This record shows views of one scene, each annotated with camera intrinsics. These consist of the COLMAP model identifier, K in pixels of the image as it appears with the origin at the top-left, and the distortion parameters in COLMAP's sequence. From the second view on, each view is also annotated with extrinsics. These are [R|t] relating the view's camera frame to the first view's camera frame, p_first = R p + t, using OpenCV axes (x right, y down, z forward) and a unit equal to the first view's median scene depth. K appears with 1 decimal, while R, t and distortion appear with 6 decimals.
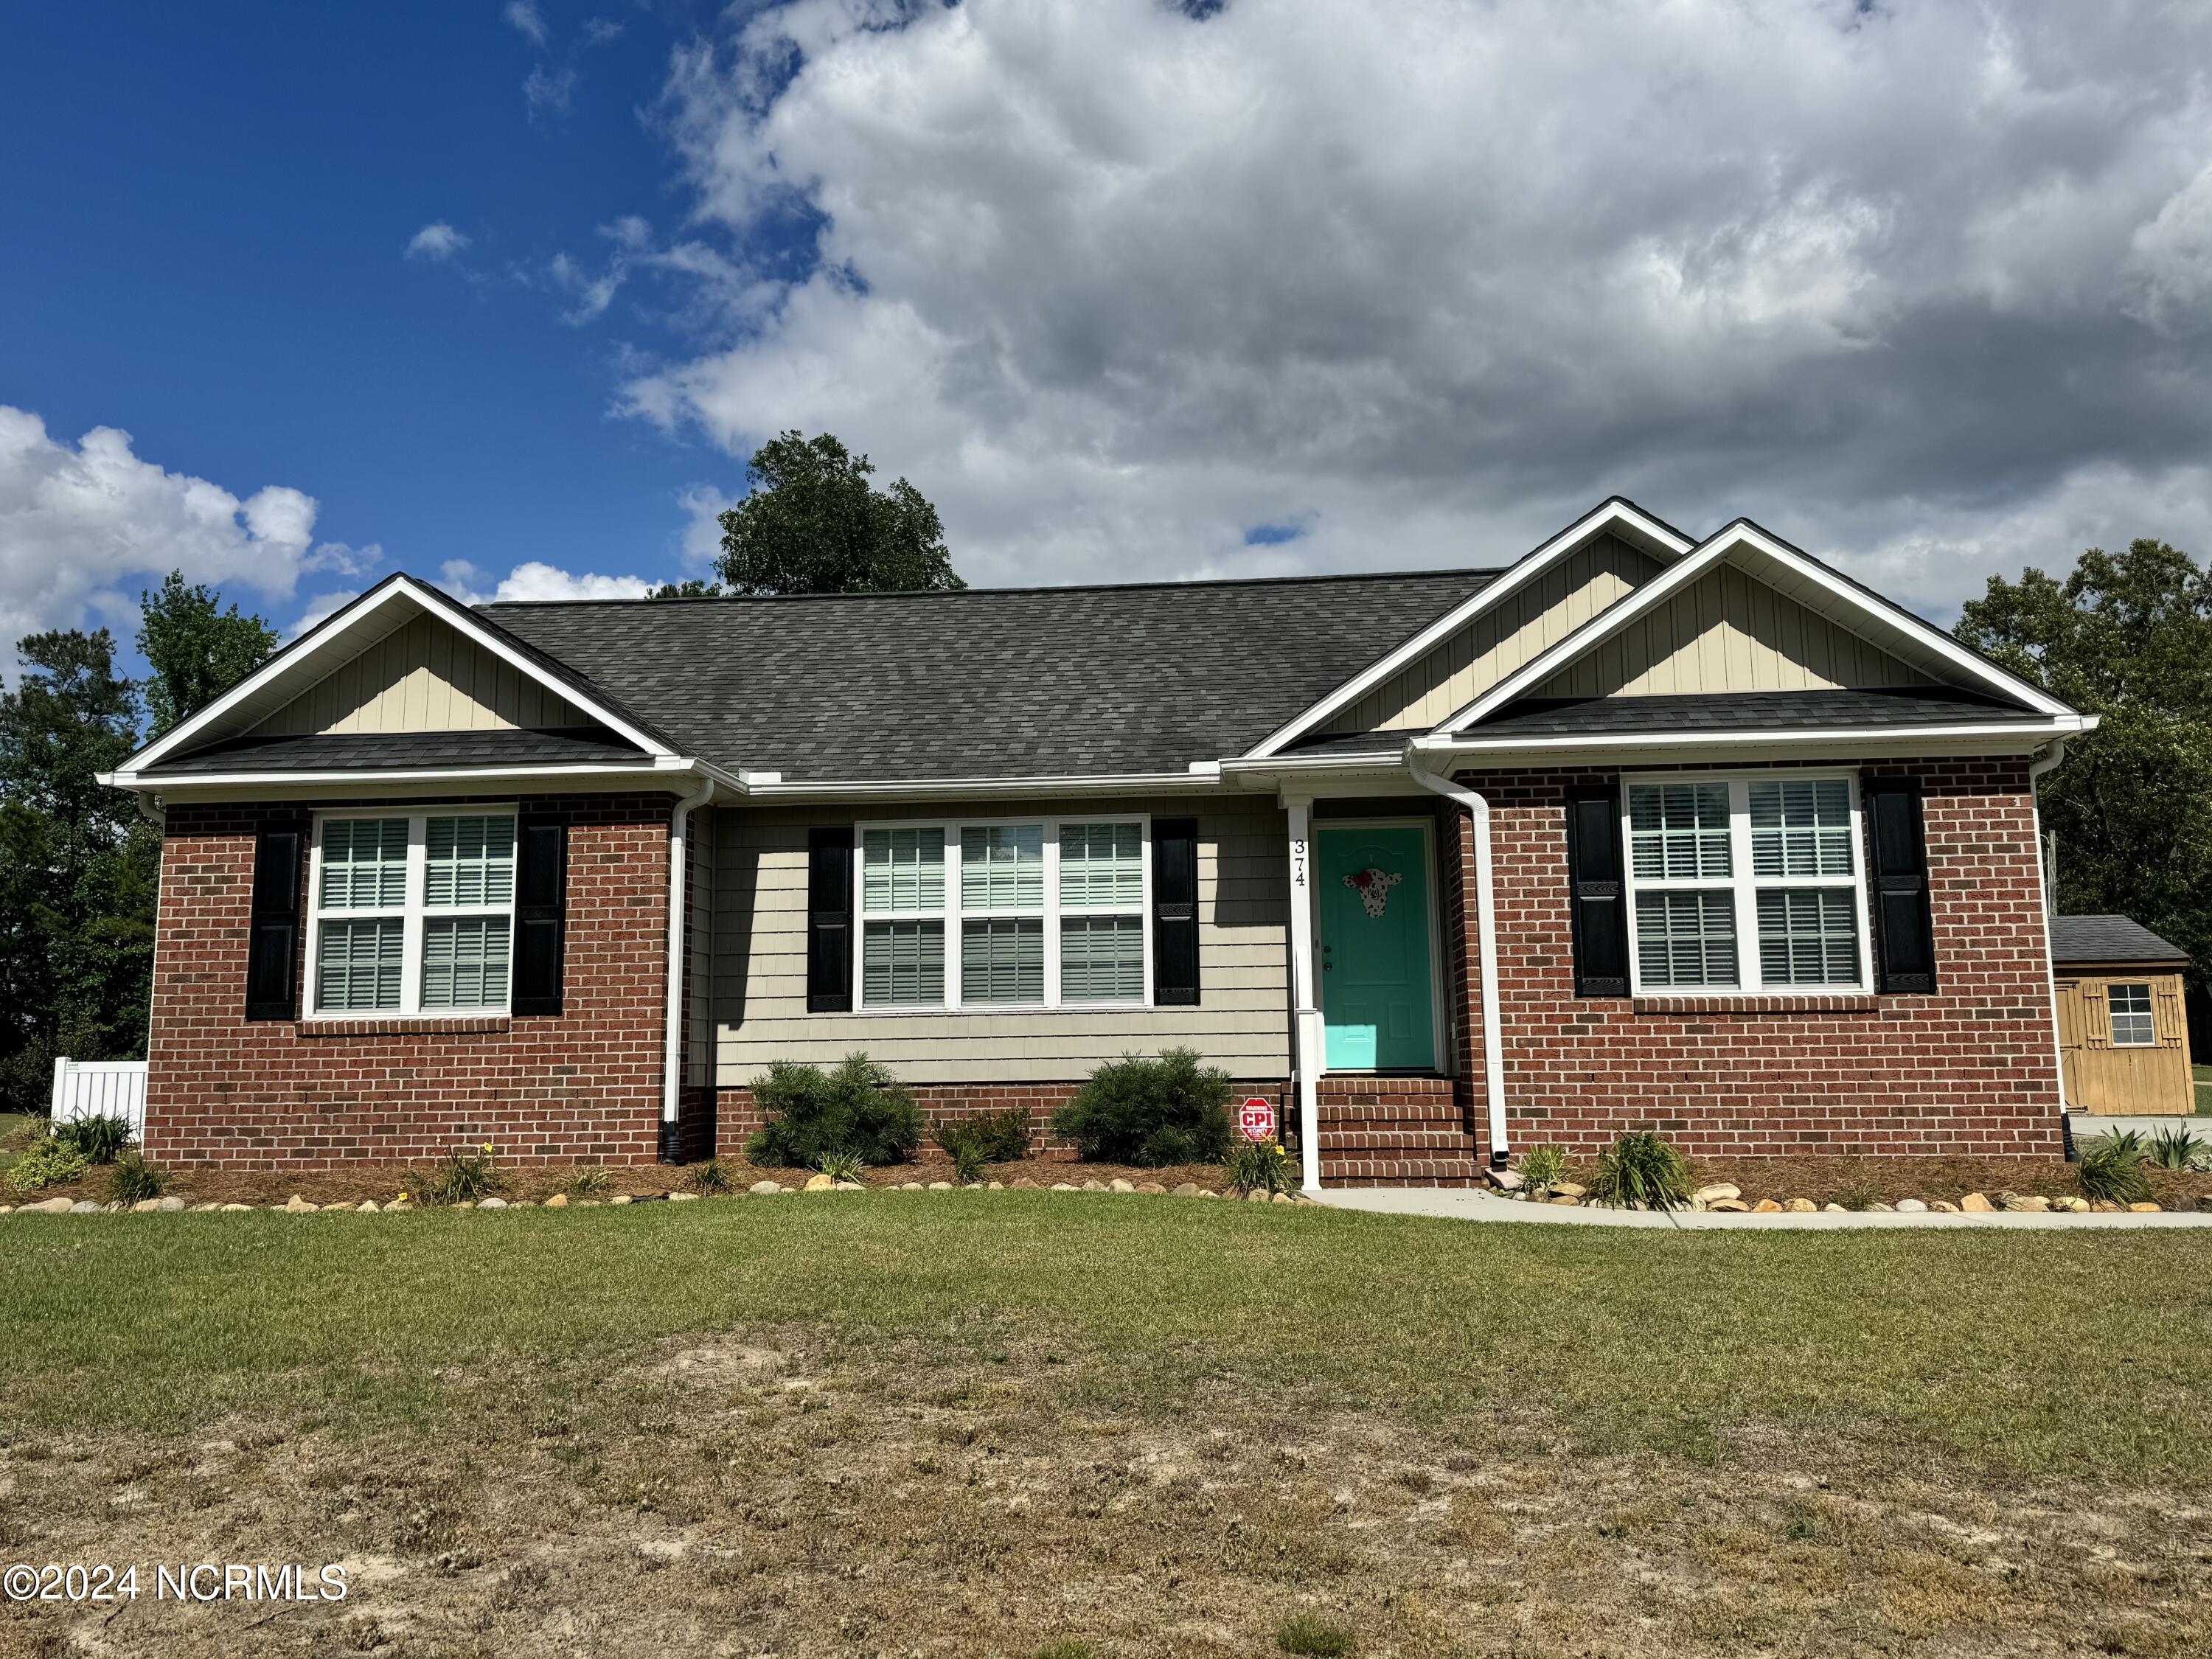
lens RADIAL K [[1642.2, 0, 1106.0], [0, 1642.2, 829.5], [0, 0, 1]] dist [0.146288, -0.264368]
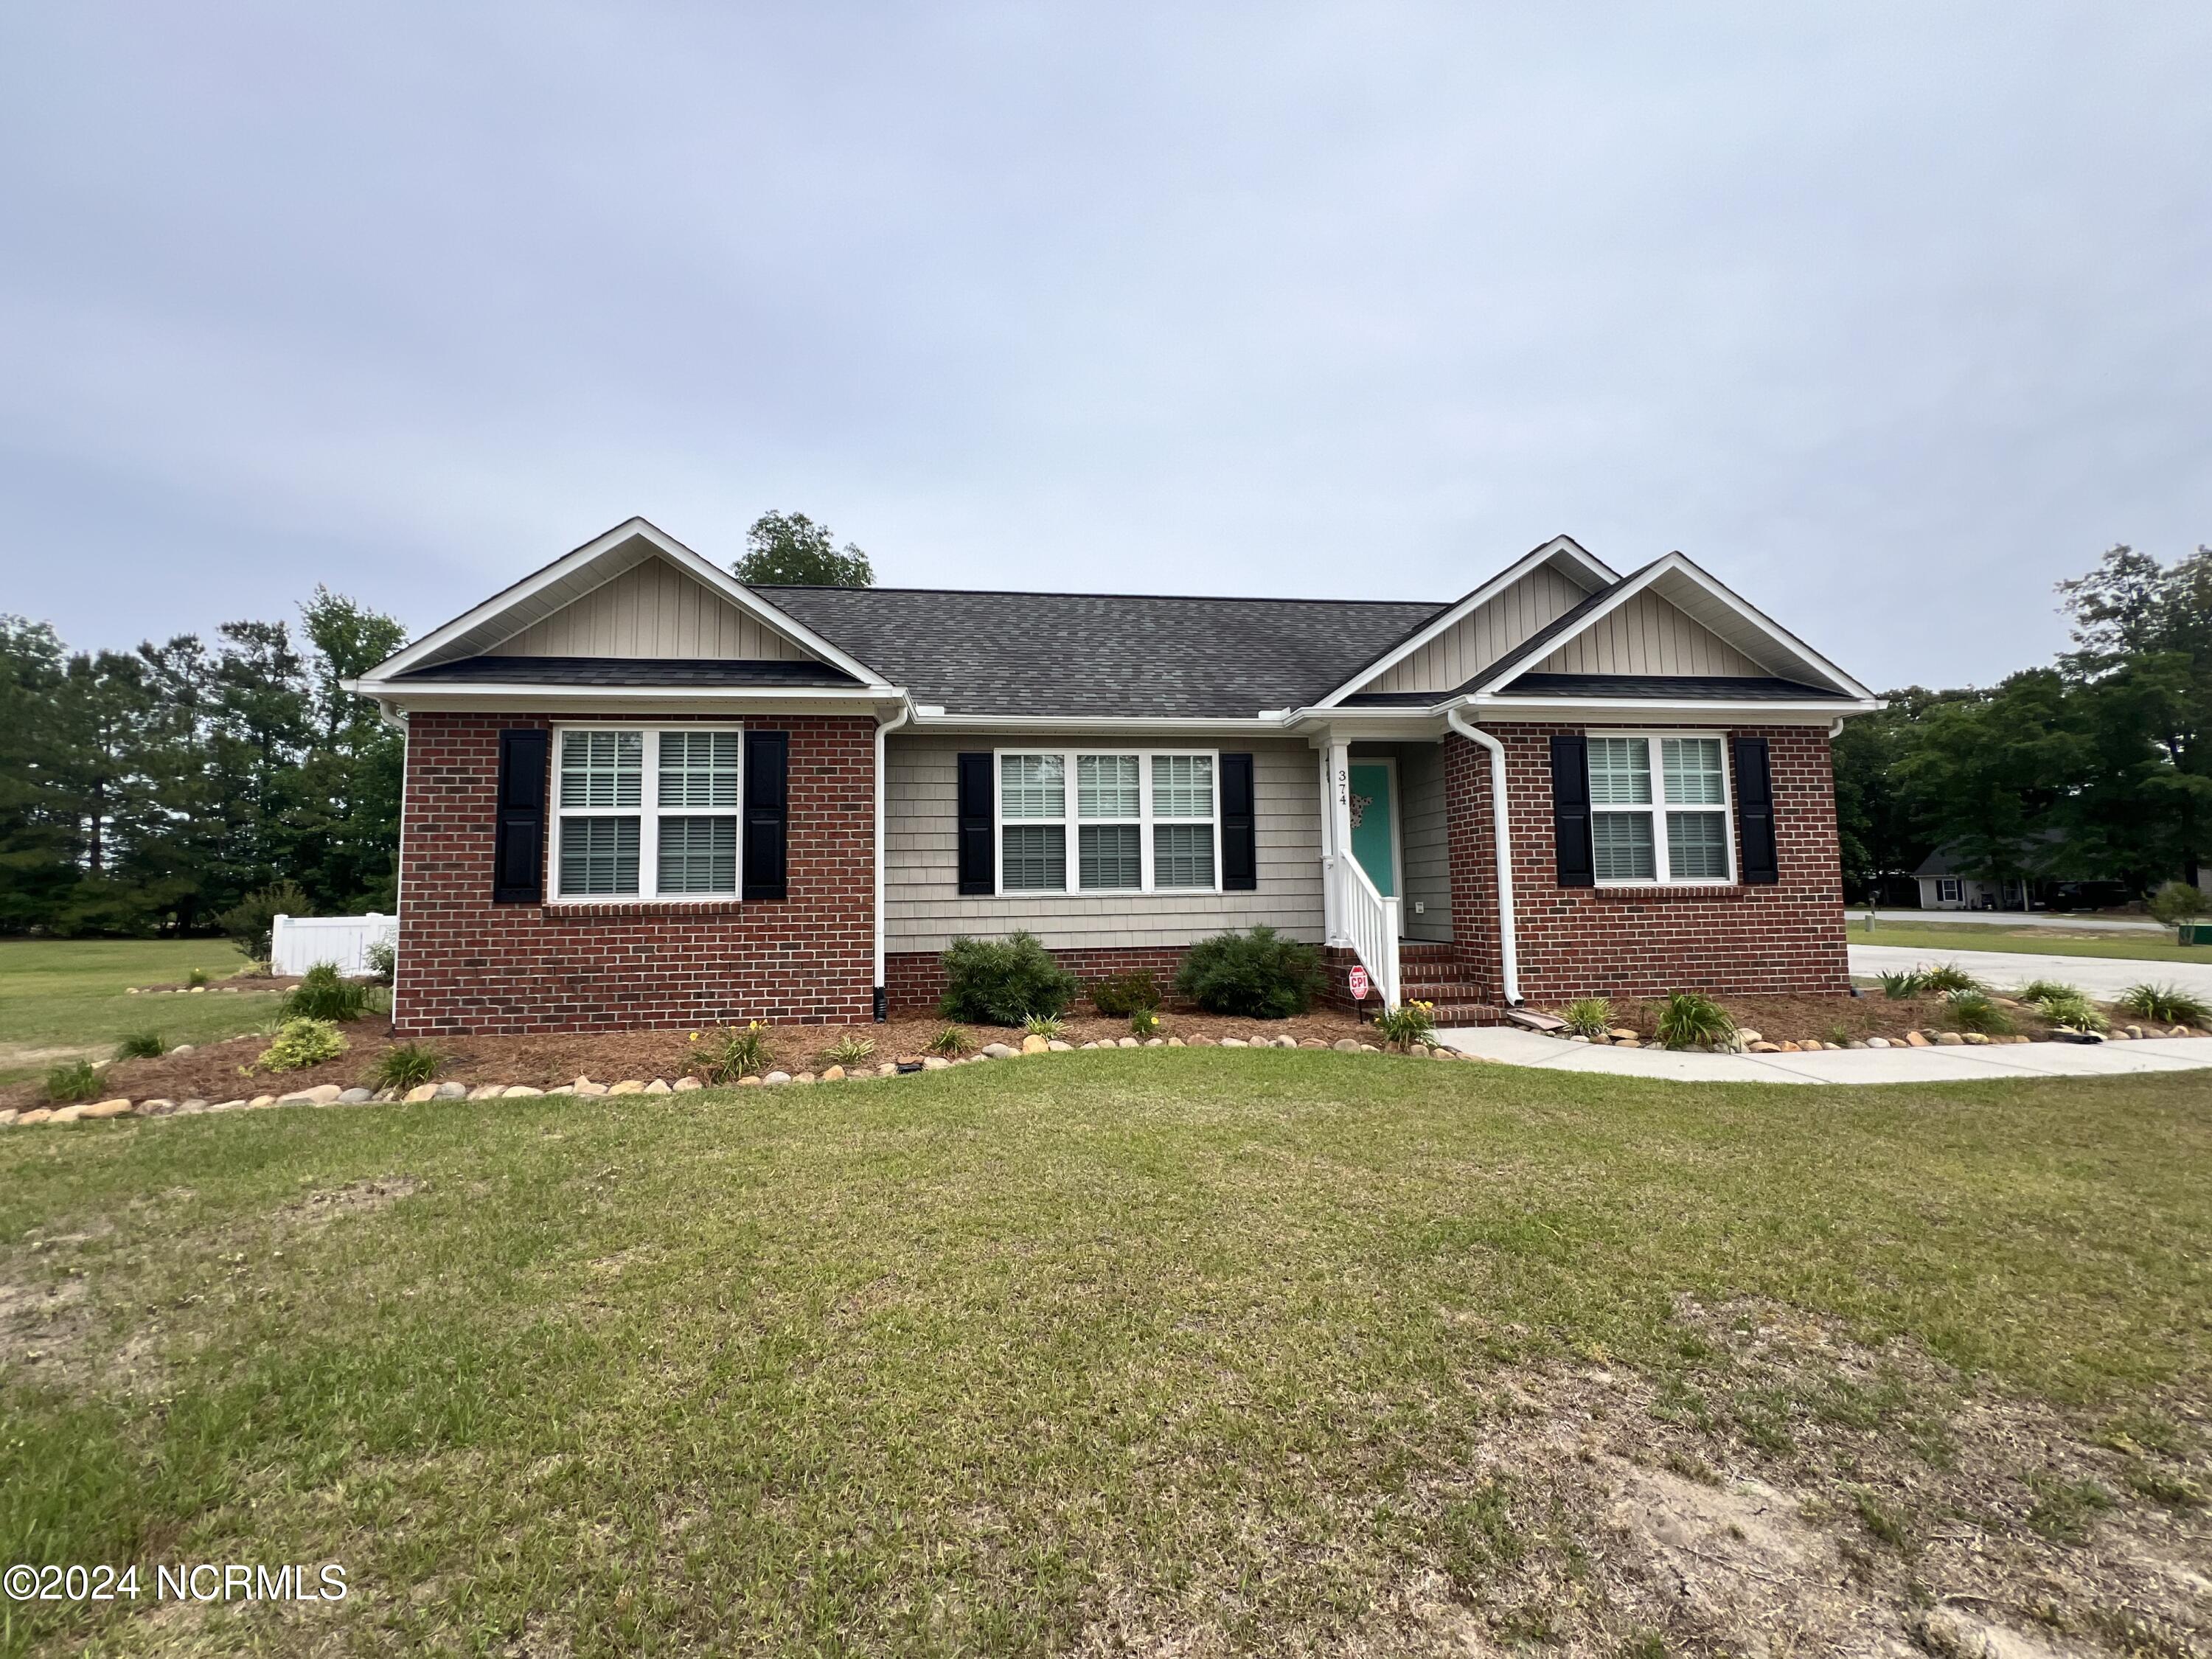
lens RADIAL K [[899.9, 0, 1106.0], [0, 899.9, 829.5], [0, 0, 1]] dist [0.013803, -0.026732]
pose [[0.978400, 0.013376, 0.206288, -0.233985], [-0.025931, 0.997964, 0.058278, 0.016738], [-0.205089, -0.062369, 0.976754, 0.320231]]
